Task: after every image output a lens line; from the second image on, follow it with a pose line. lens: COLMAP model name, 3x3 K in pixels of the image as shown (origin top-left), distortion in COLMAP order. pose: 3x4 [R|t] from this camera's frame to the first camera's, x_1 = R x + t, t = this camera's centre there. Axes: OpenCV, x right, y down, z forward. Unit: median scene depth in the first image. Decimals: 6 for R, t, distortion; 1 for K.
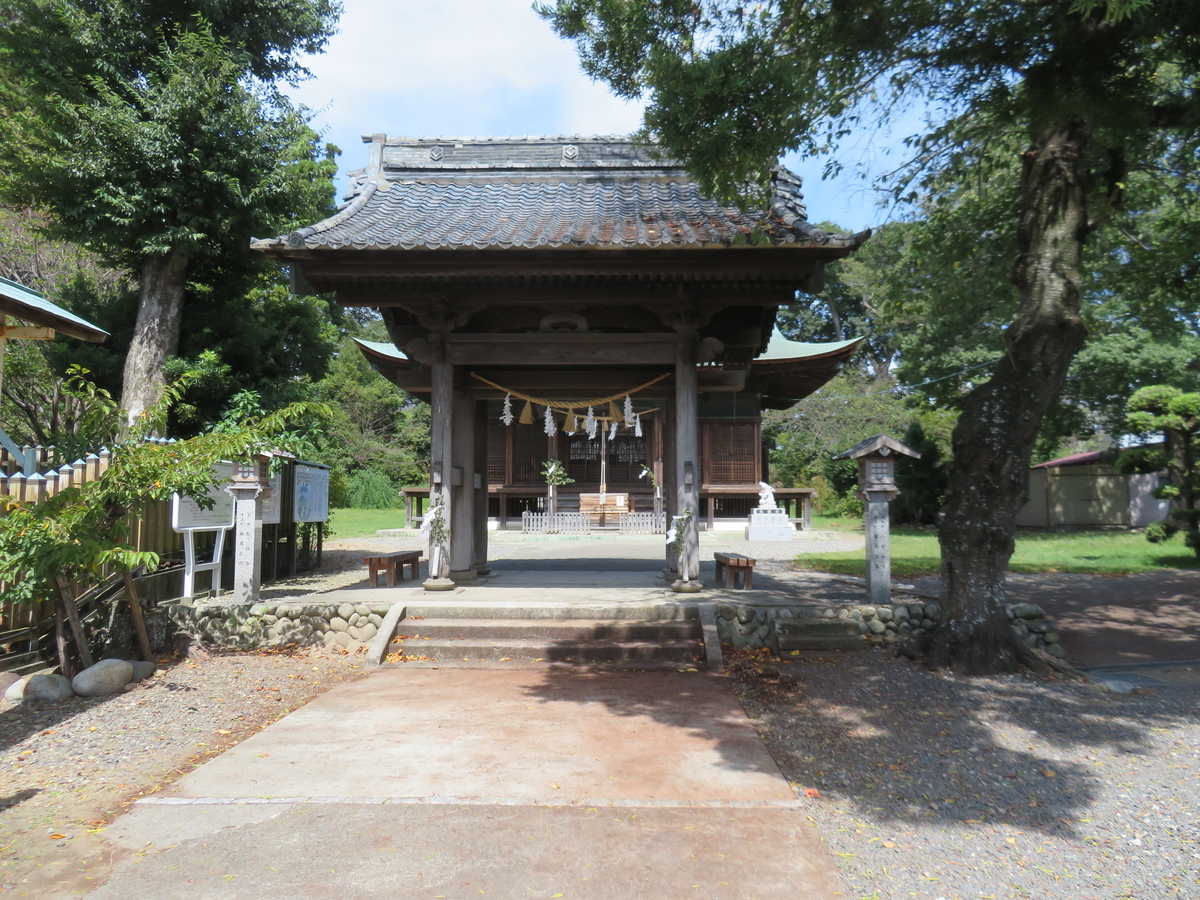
lens RADIAL K [[908.7, 0, 600.0], [0, 908.7, 450.0], [0, 0, 1]] dist [-0.027709, -0.002457]
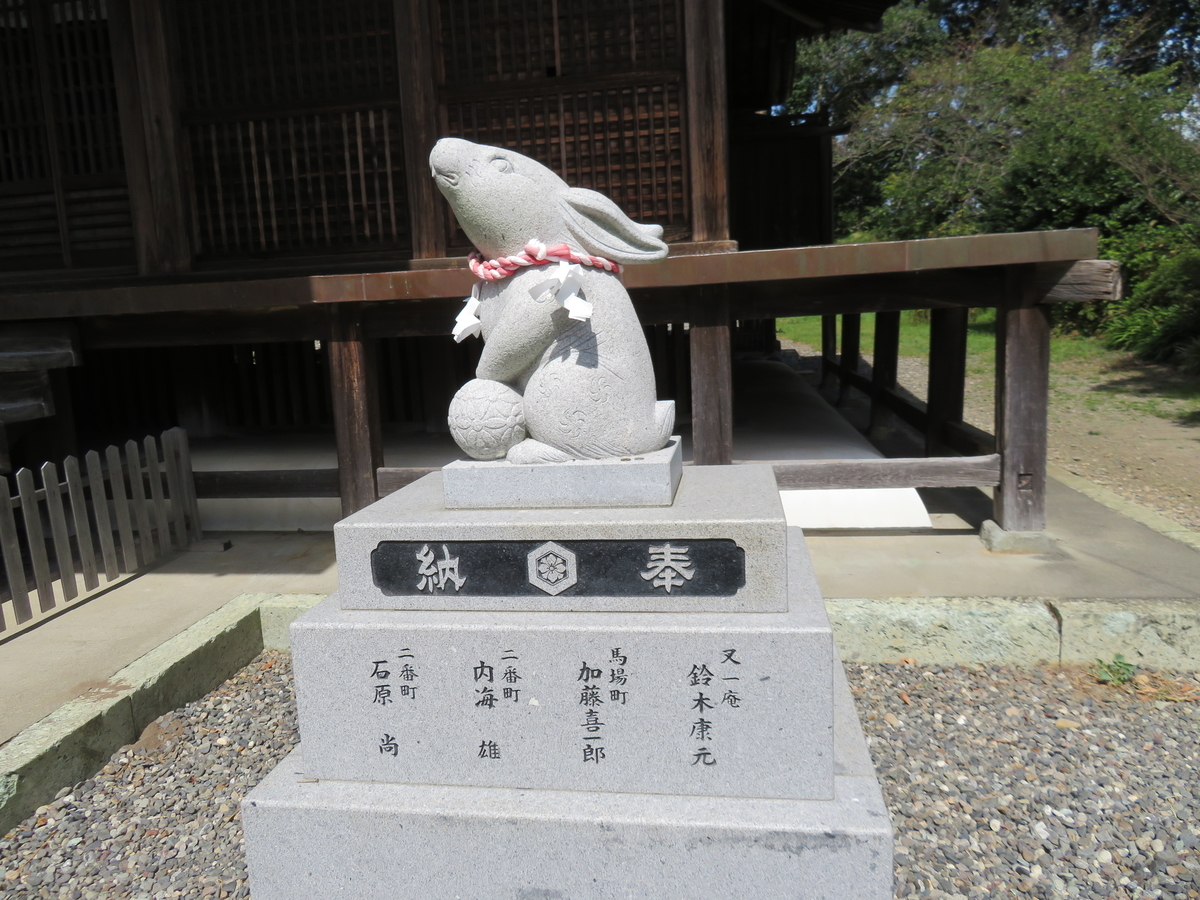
lens RADIAL K [[908.7, 0, 600.0], [0, 908.7, 450.0], [0, 0, 1]] dist [-0.027709, -0.002457]
pose [[0.991335, -0.035597, -0.126439, 0.210030], [0.061652, 0.976058, 0.208588, 0.047752], [0.115987, -0.214576, 0.969796, 0.988005]]
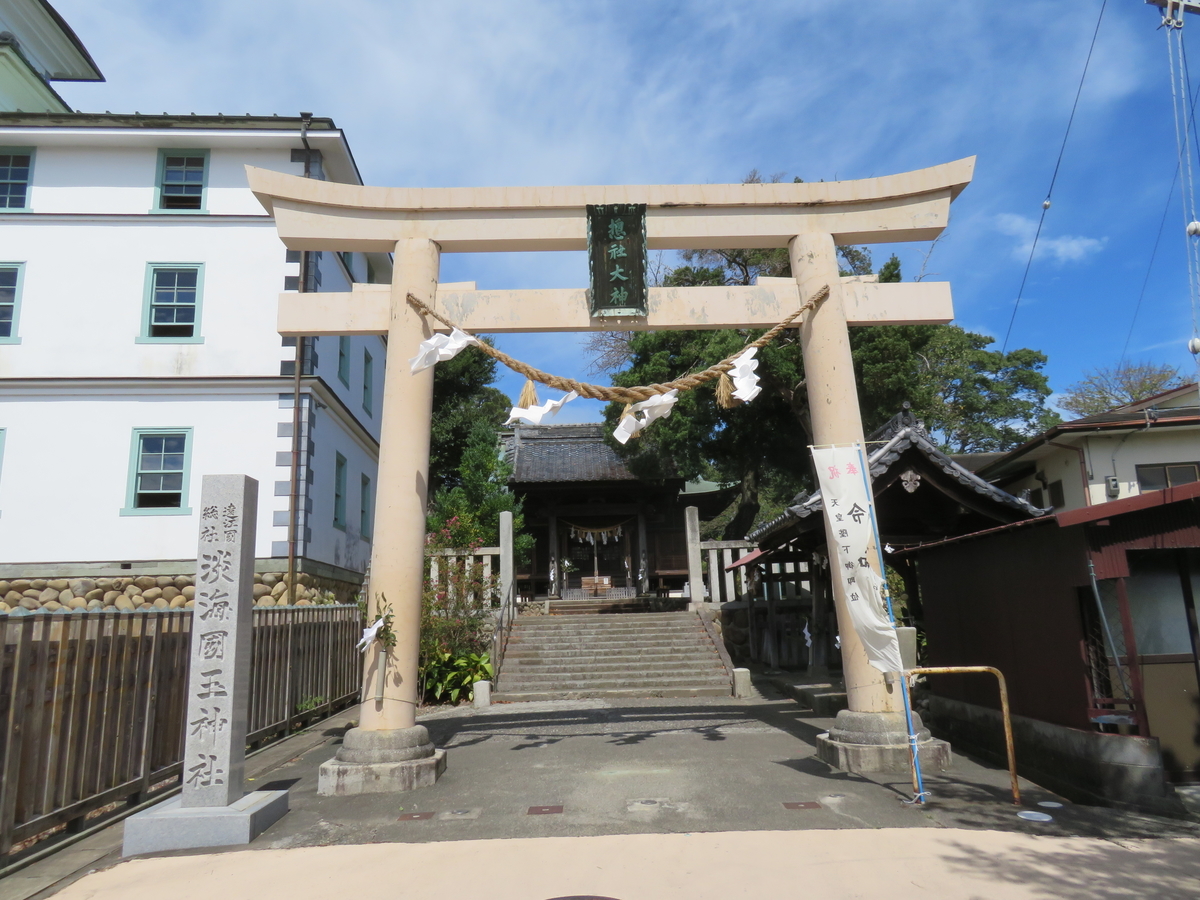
lens RADIAL K [[908.7, 0, 600.0], [0, 908.7, 450.0], [0, 0, 1]] dist [-0.027709, -0.002457]
pose [[0.998623, -0.025699, 0.045732, -0.060568], [0.030899, 0.992664, -0.116891, 0.011932], [-0.042393, 0.118143, 0.992091, -0.698060]]
